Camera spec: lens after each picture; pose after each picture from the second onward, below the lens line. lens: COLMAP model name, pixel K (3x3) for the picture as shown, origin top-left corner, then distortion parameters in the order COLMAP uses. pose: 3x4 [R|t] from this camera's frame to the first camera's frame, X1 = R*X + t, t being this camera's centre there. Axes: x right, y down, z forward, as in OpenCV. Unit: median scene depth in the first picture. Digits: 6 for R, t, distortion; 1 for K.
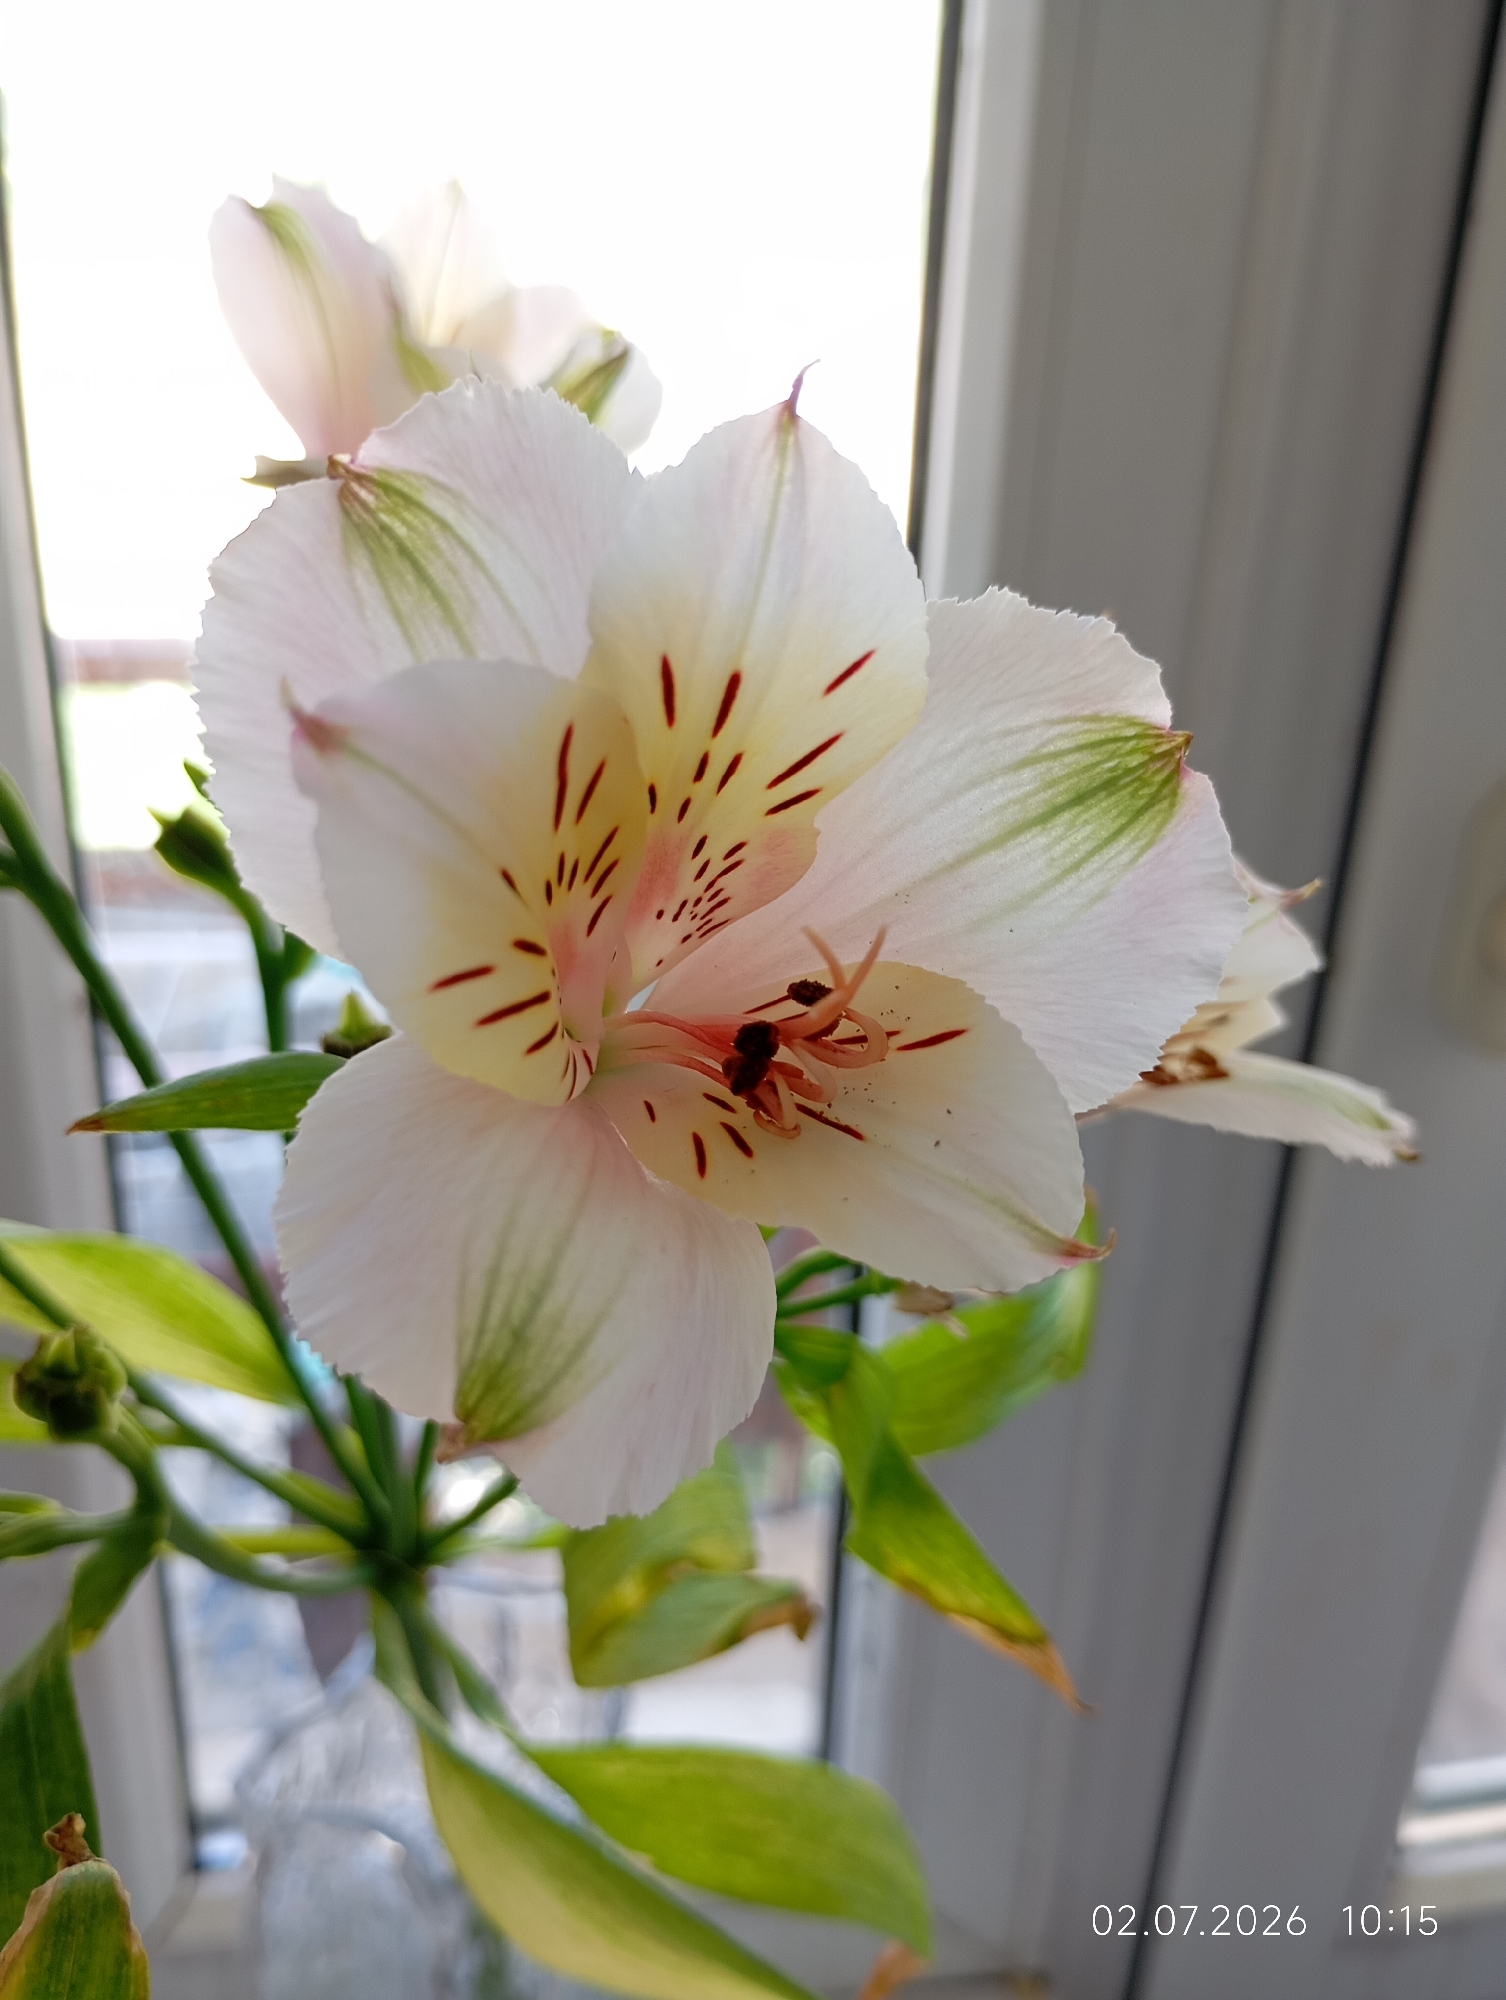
lens RADIAL K [[1640.7, 0, 756.6], [0, 1640.7, 1015.1], [0, 0, 1]] dist [0.058949, -0.072251]
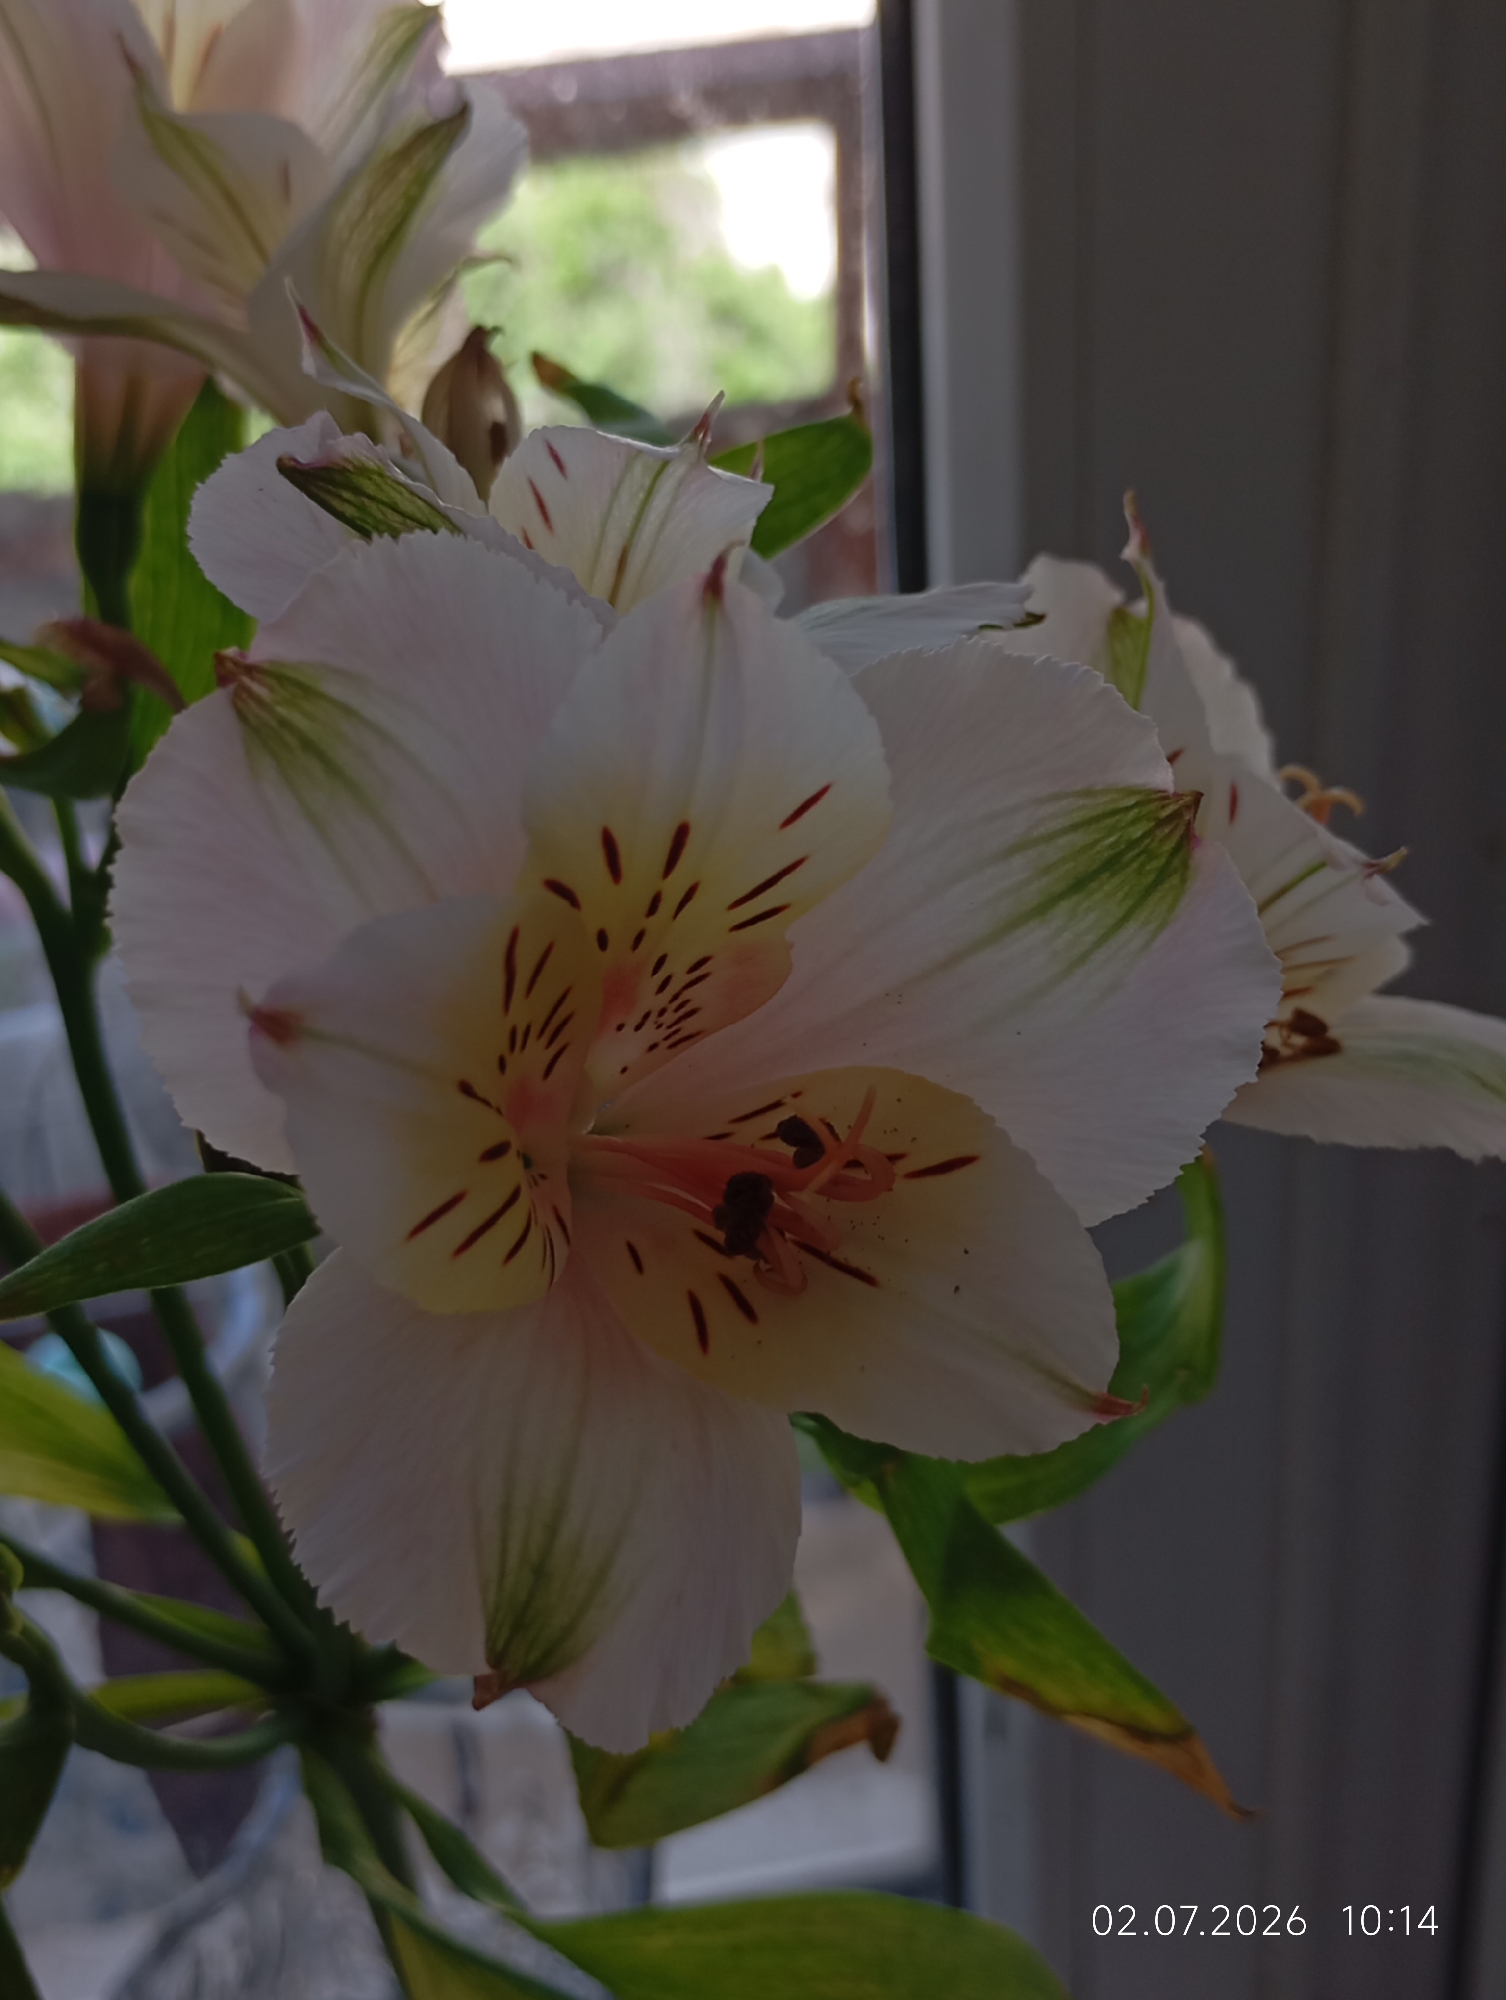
lens RADIAL K [[2814.3, 0, 753.7], [0, 2814.3, 994.7], [0, 0, 1]] dist [0.122502, 0.000000]
pose [[0.994154, -0.107884, -0.004419, 0.021550], [0.107575, 0.986130, 0.126390, -0.284256], [-0.009277, -0.126127, 0.991971, -0.517547]]
